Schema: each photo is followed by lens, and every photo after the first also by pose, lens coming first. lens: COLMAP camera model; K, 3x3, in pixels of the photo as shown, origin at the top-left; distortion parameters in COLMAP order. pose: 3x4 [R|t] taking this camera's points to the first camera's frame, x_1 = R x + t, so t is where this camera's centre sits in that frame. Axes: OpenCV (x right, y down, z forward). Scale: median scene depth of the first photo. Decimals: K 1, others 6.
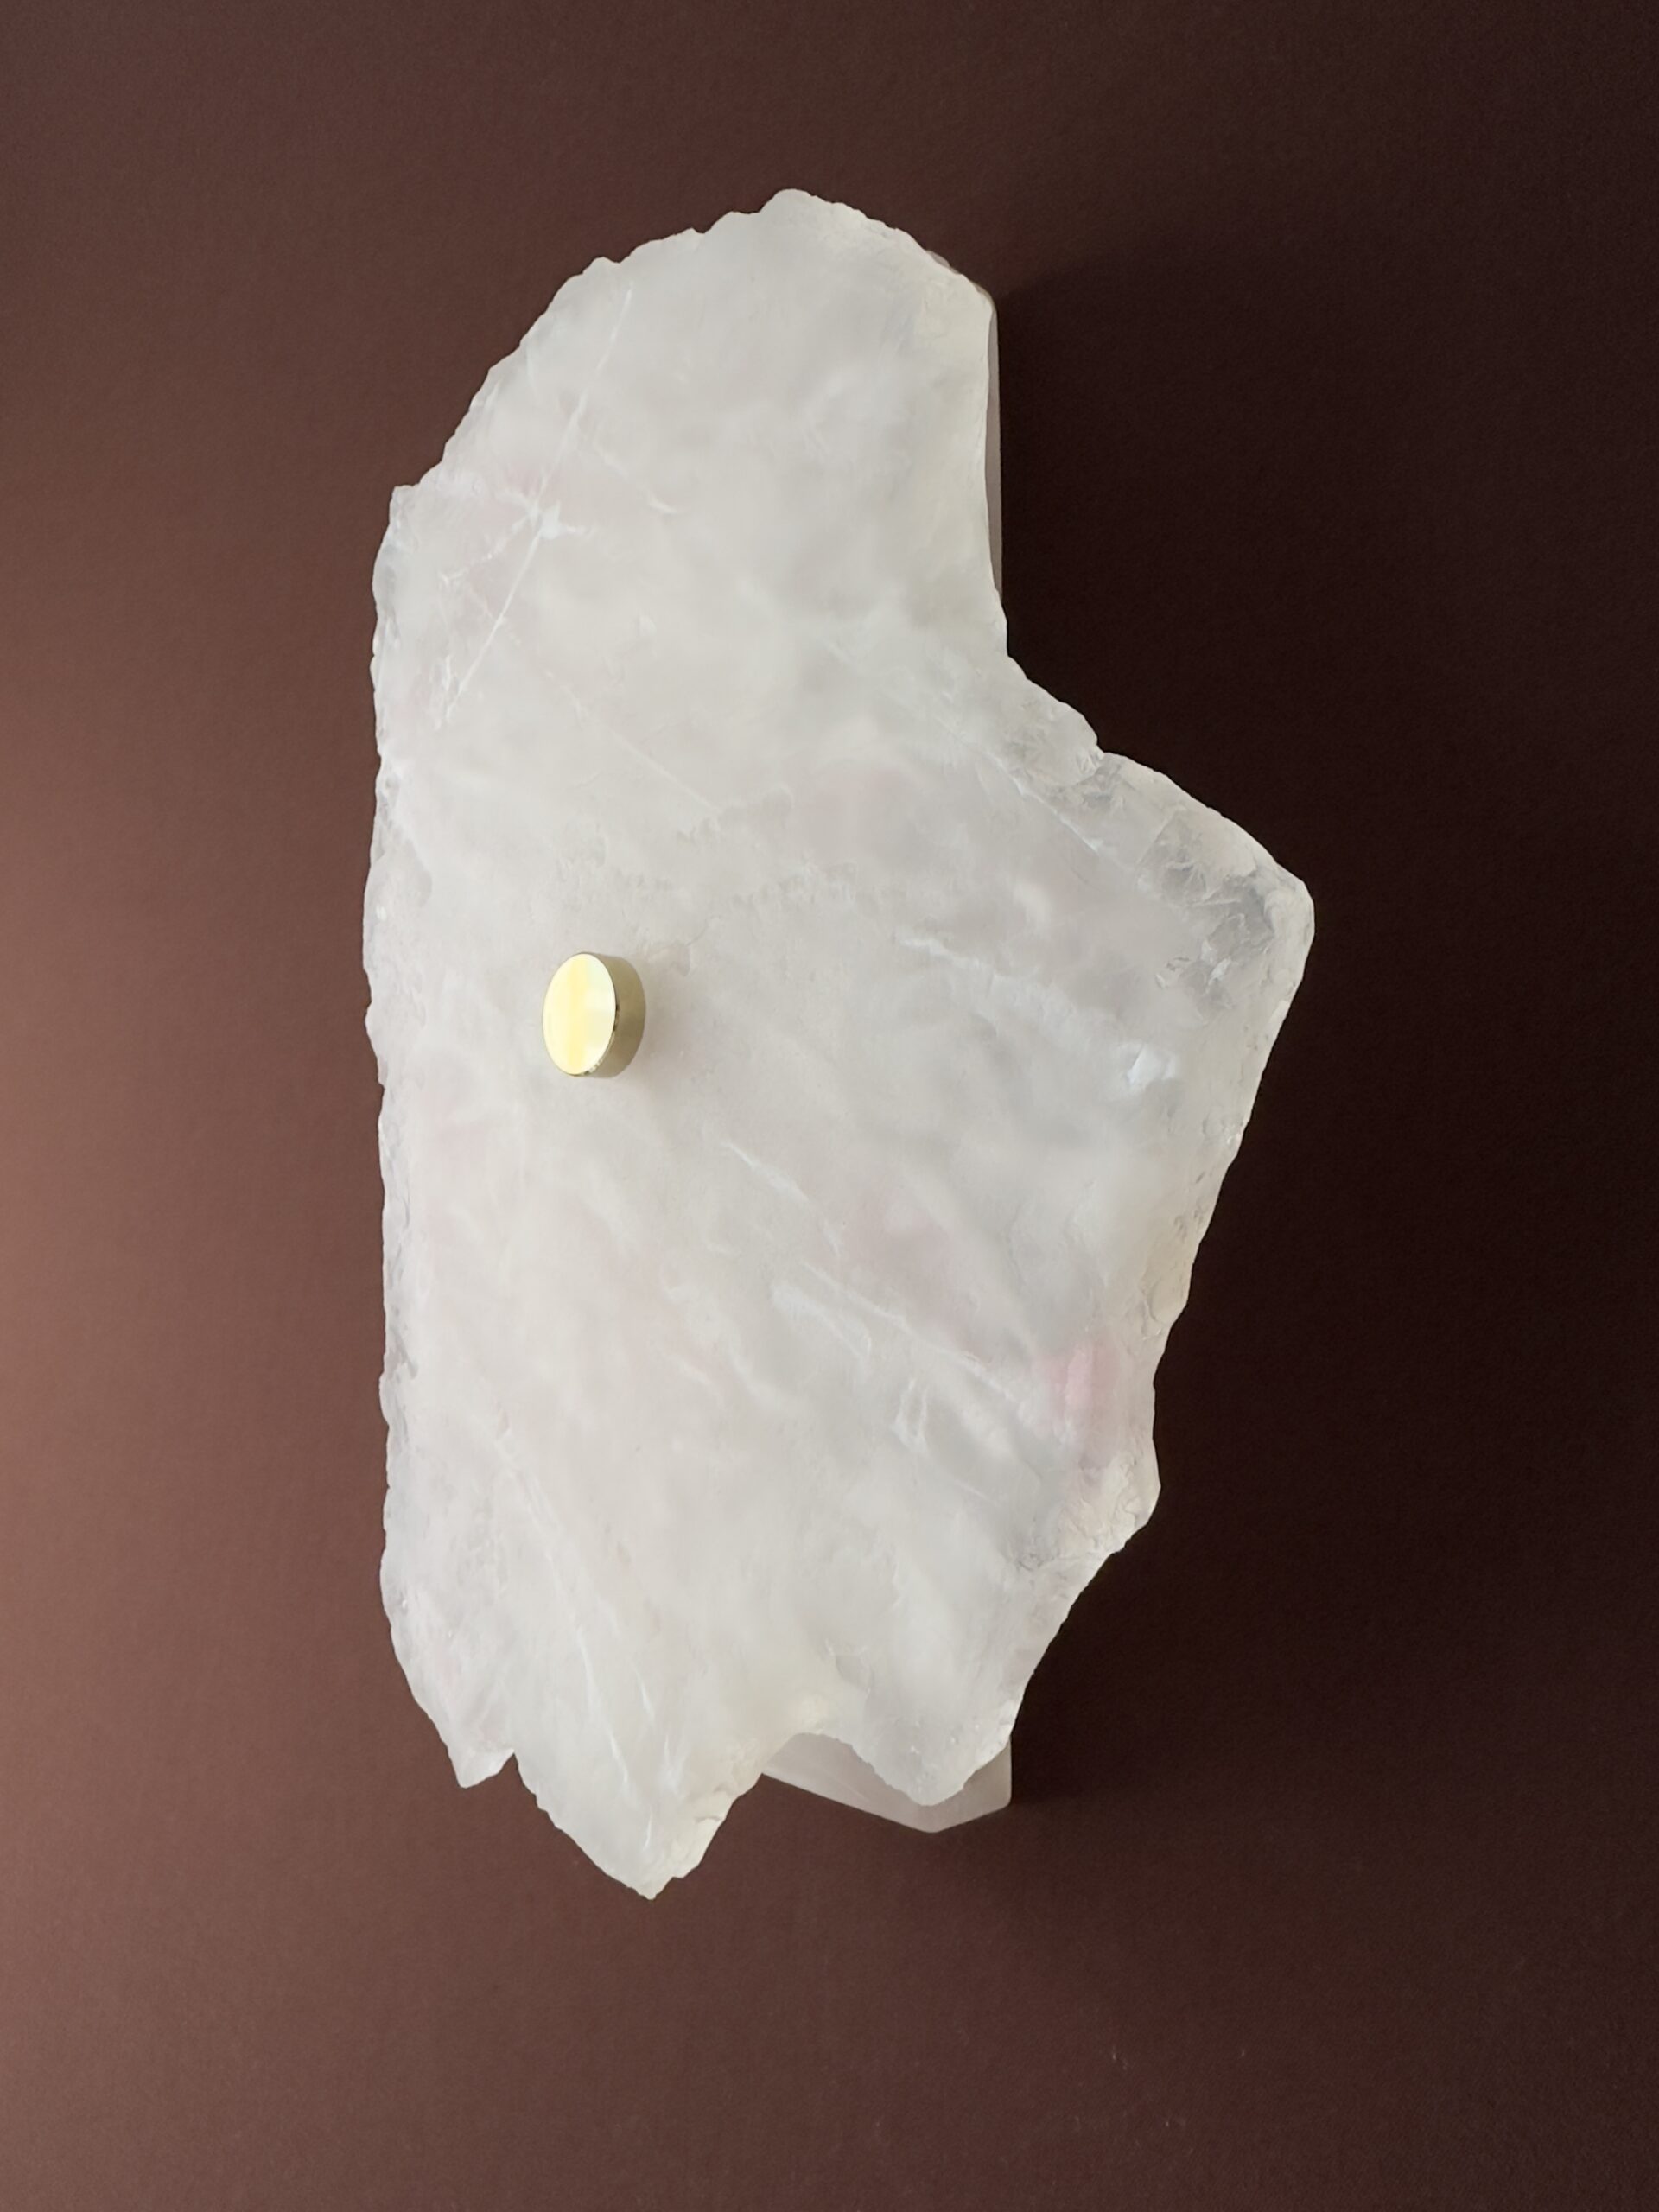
lens RADIAL K [[1730.5, 0, 763.3], [0, 1730.5, 1096.7], [0, 0, 1]] dist [0.003030, 0.000013]
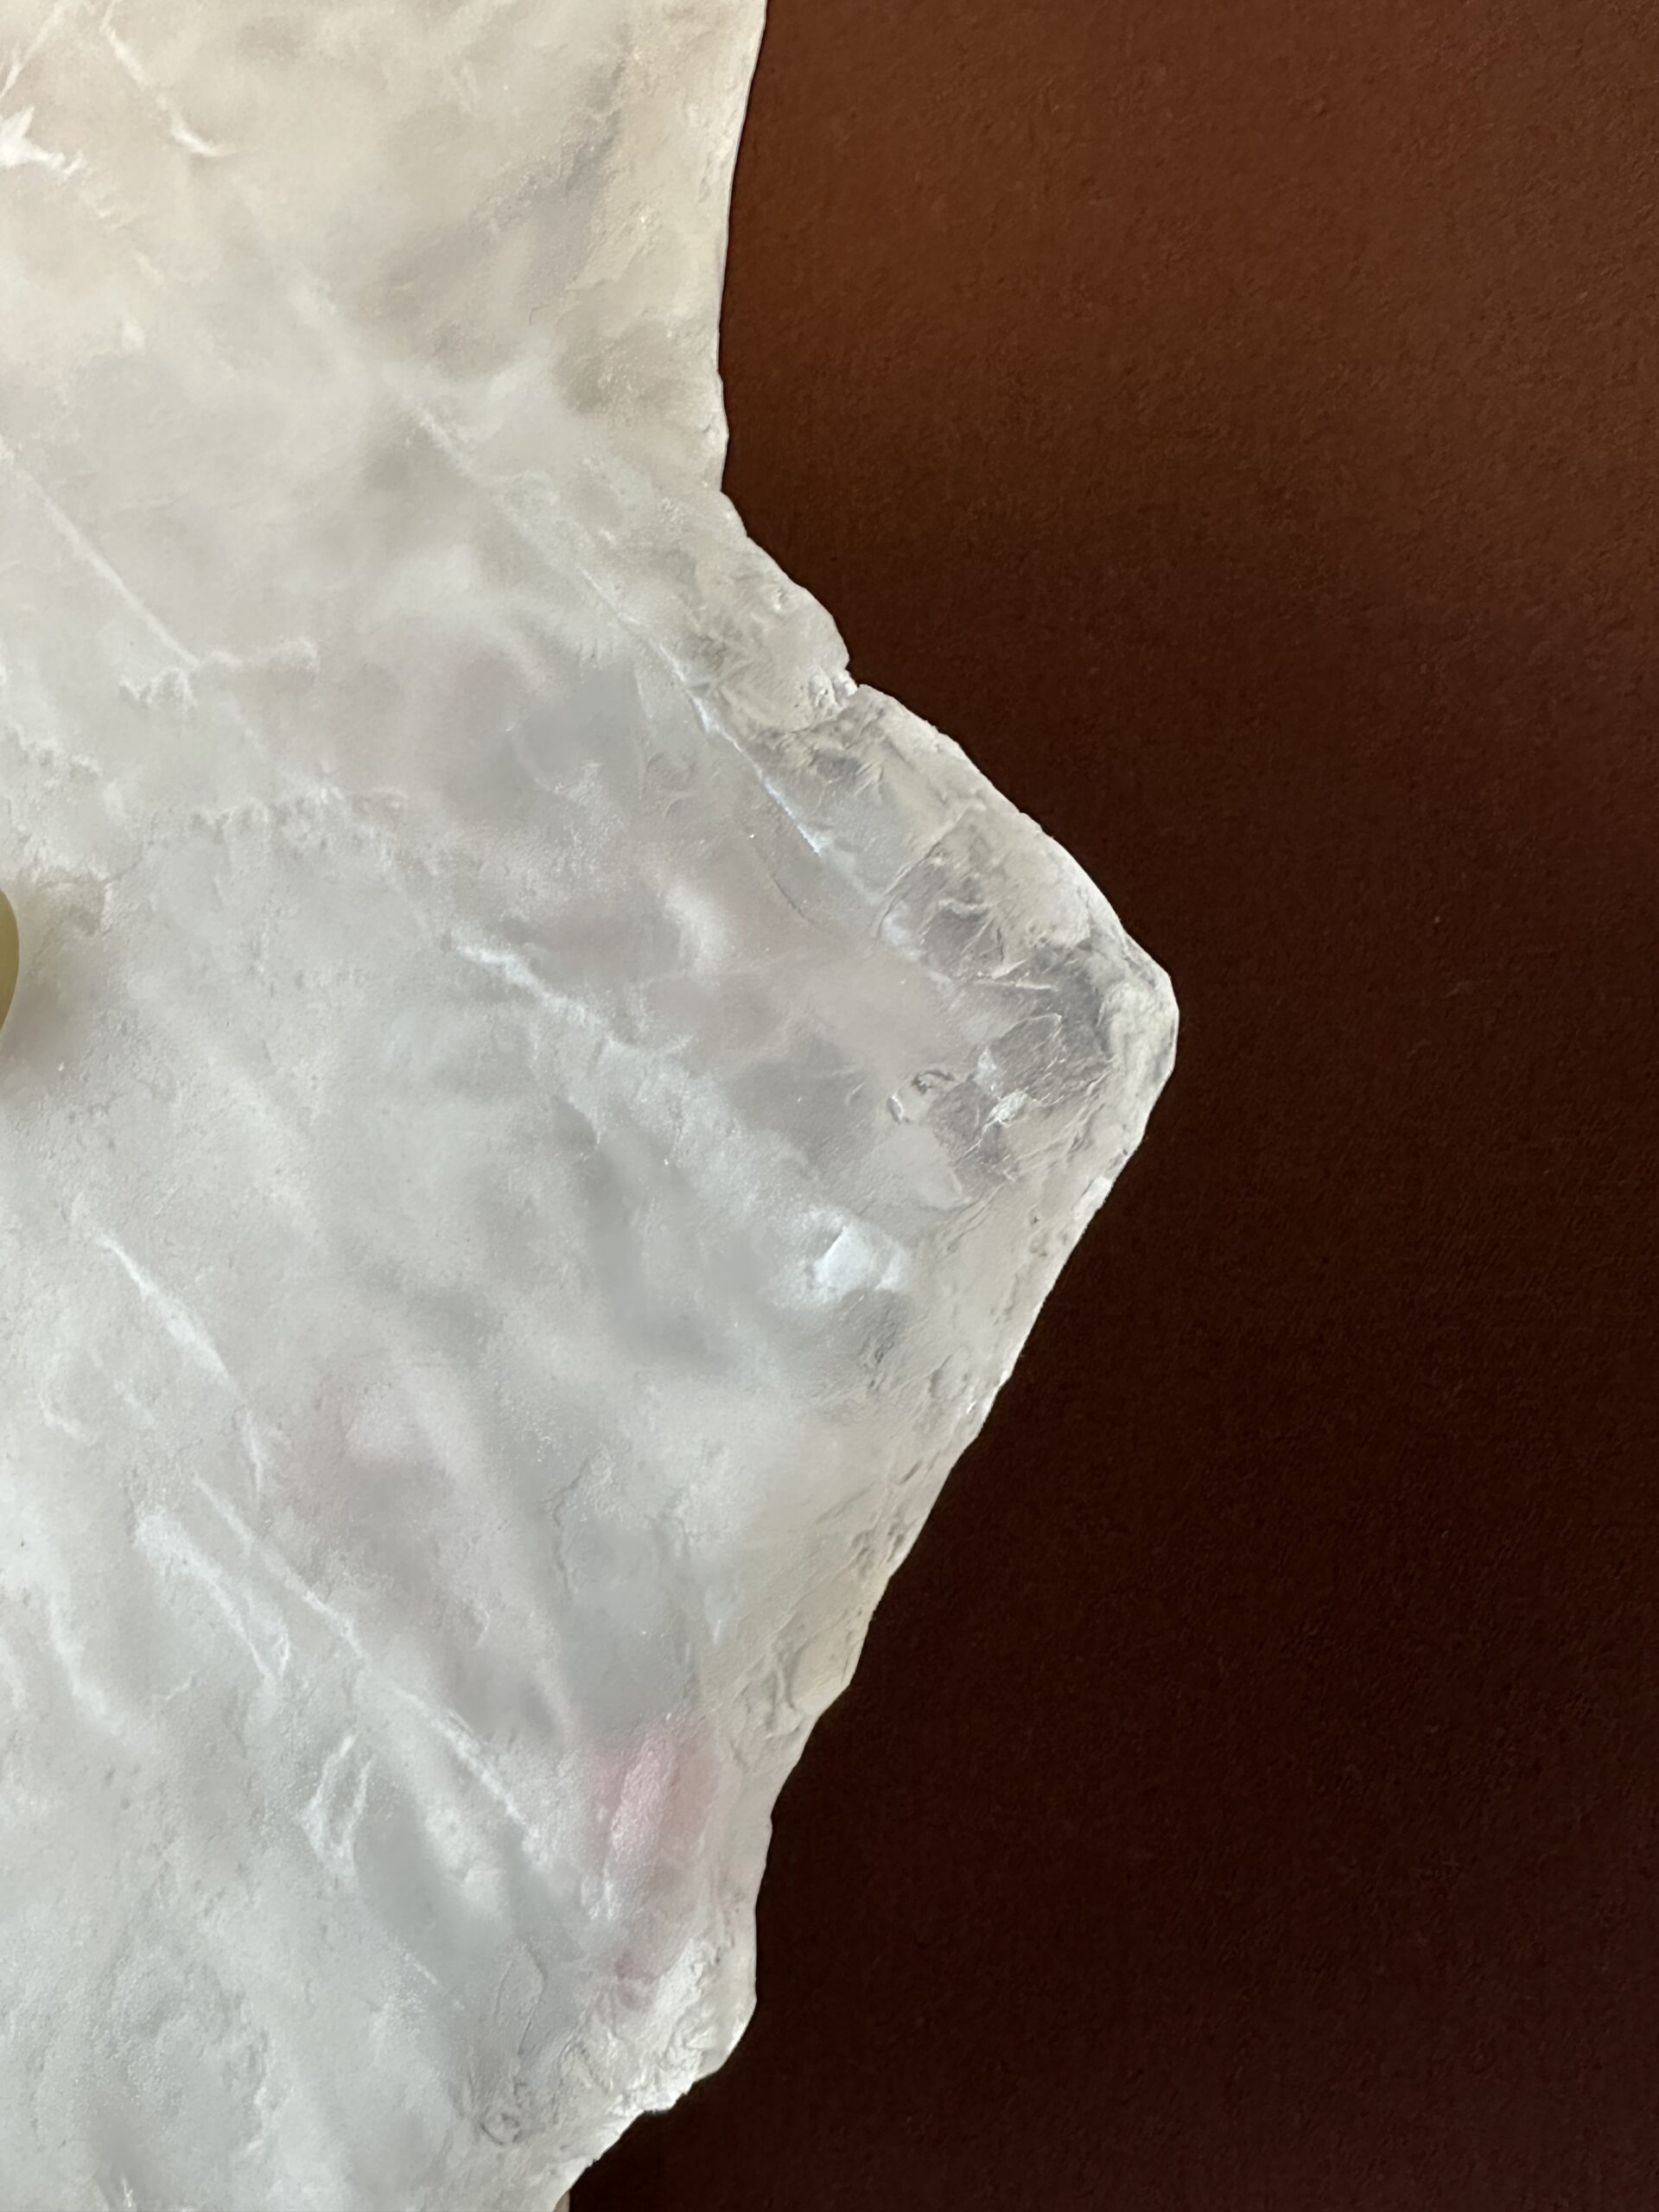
lens RADIAL K [[2115.4, 0, 820.9], [0, 2115.4, 1062.0], [0, 0, 1]] dist [0.003423, -0.006800]
pose [[0.964674, 0.156423, 0.211980, 0.054576], [-0.152429, 0.987689, -0.035158, -0.047854], [-0.214869, 0.001604, 0.976641, 0.309760]]
